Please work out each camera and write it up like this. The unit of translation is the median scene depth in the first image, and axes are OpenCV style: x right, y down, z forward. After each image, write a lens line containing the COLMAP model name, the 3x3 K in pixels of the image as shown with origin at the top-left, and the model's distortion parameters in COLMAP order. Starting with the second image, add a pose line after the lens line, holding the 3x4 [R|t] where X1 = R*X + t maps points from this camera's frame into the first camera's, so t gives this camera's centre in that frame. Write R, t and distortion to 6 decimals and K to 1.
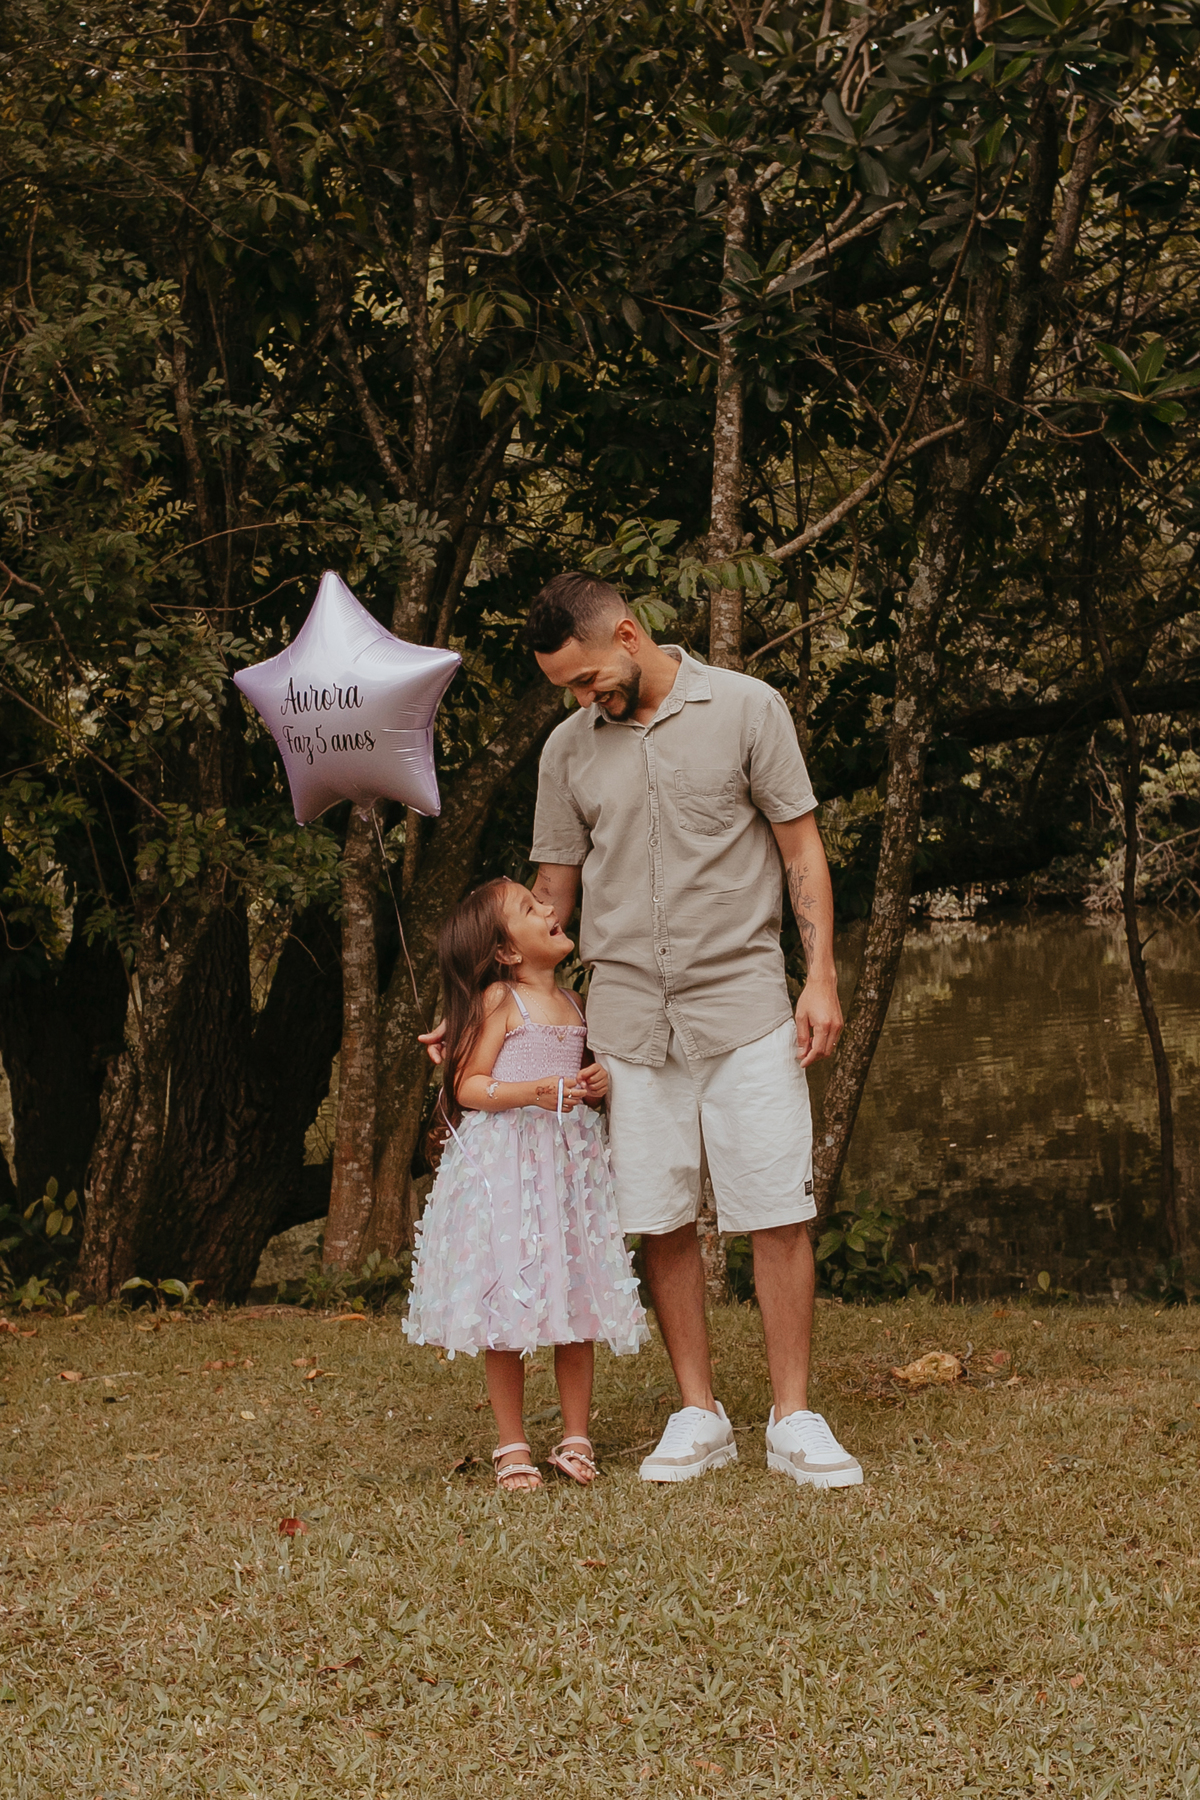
lens RADIAL K [[2378.7, 0, 758.1], [0, 2378.7, 865.4], [0, 0, 1]] dist [-0.145000, 0.035193]
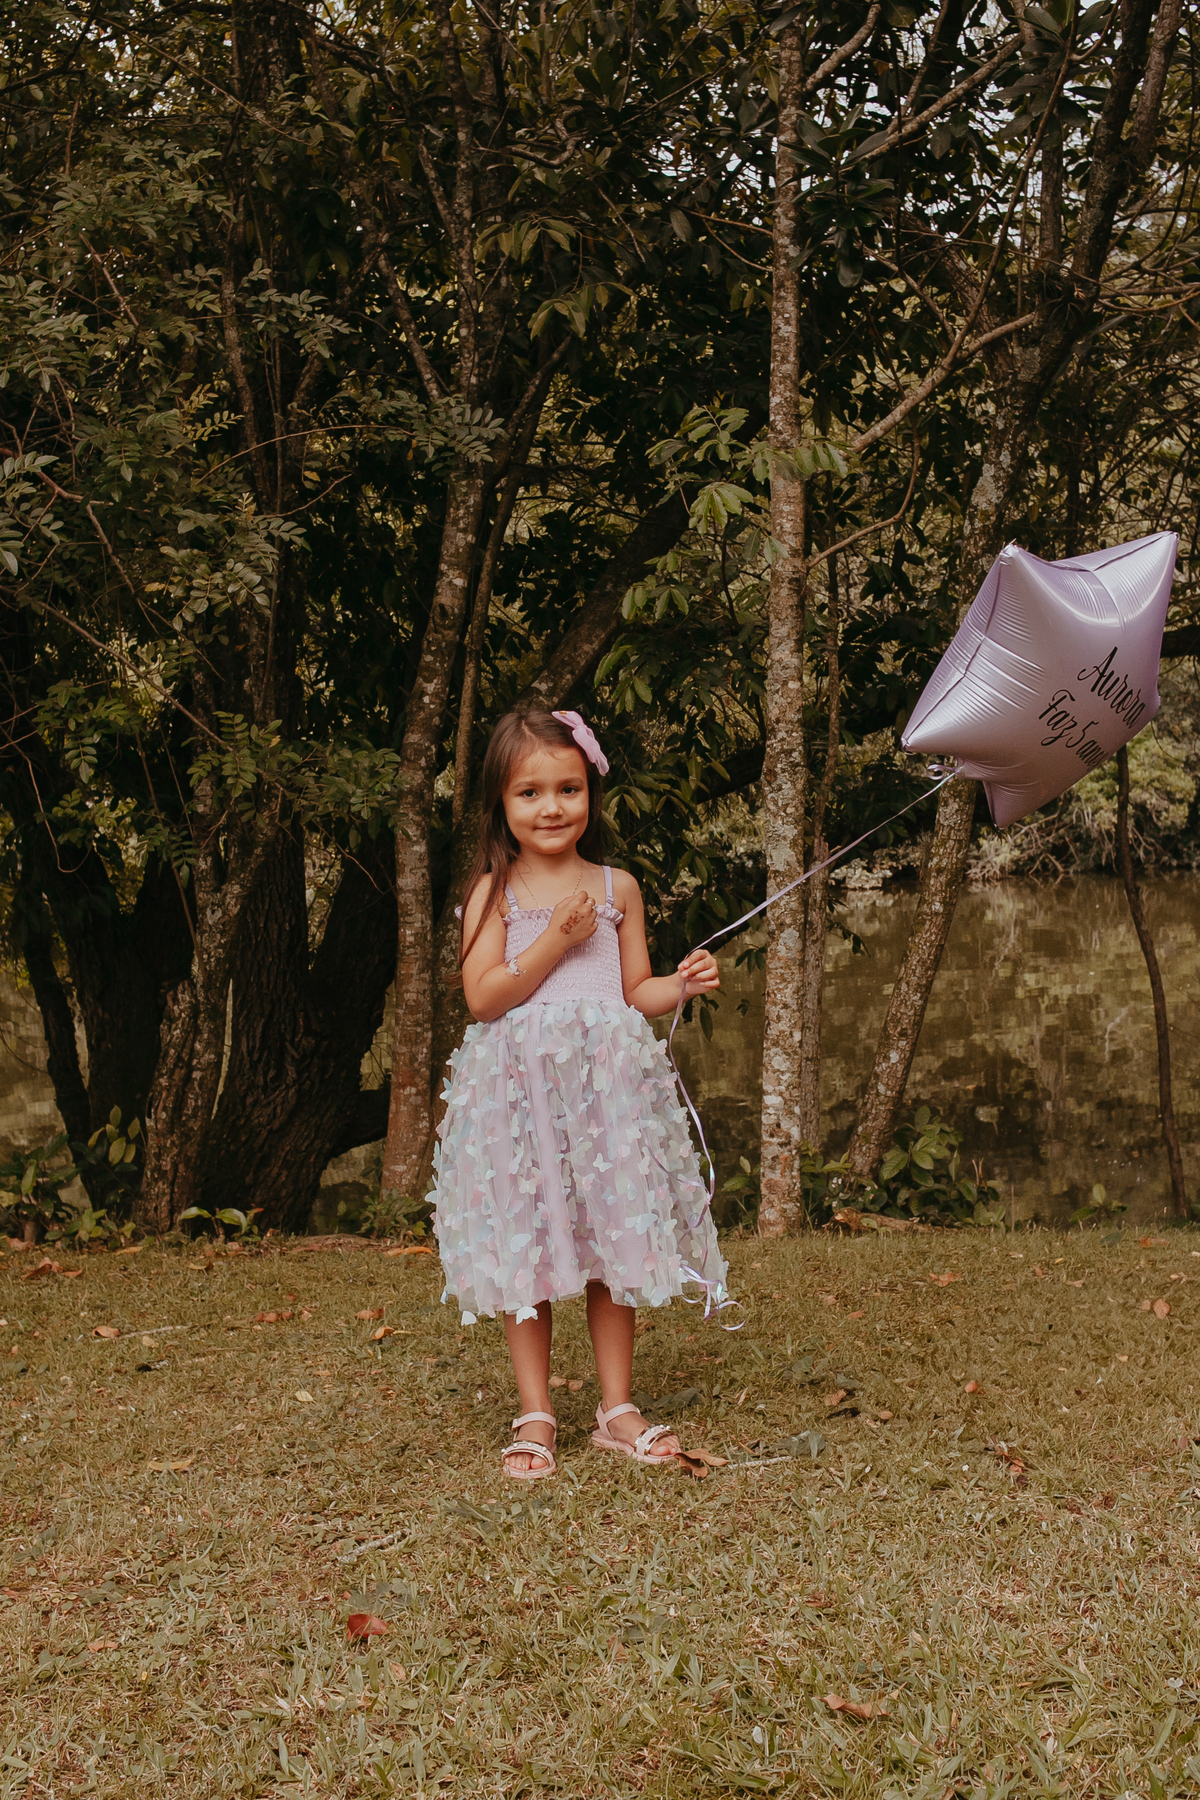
lens RADIAL K [[1806.7, 0, 646.6], [0, 1806.7, 824.2], [0, 0, 1]] dist [-0.140018, 0.052389]
pose [[0.999478, -0.017832, -0.026939, -0.052881], [0.017312, 0.999661, -0.019437, 0.033206], [0.027277, 0.018960, 0.999448, 0.258115]]
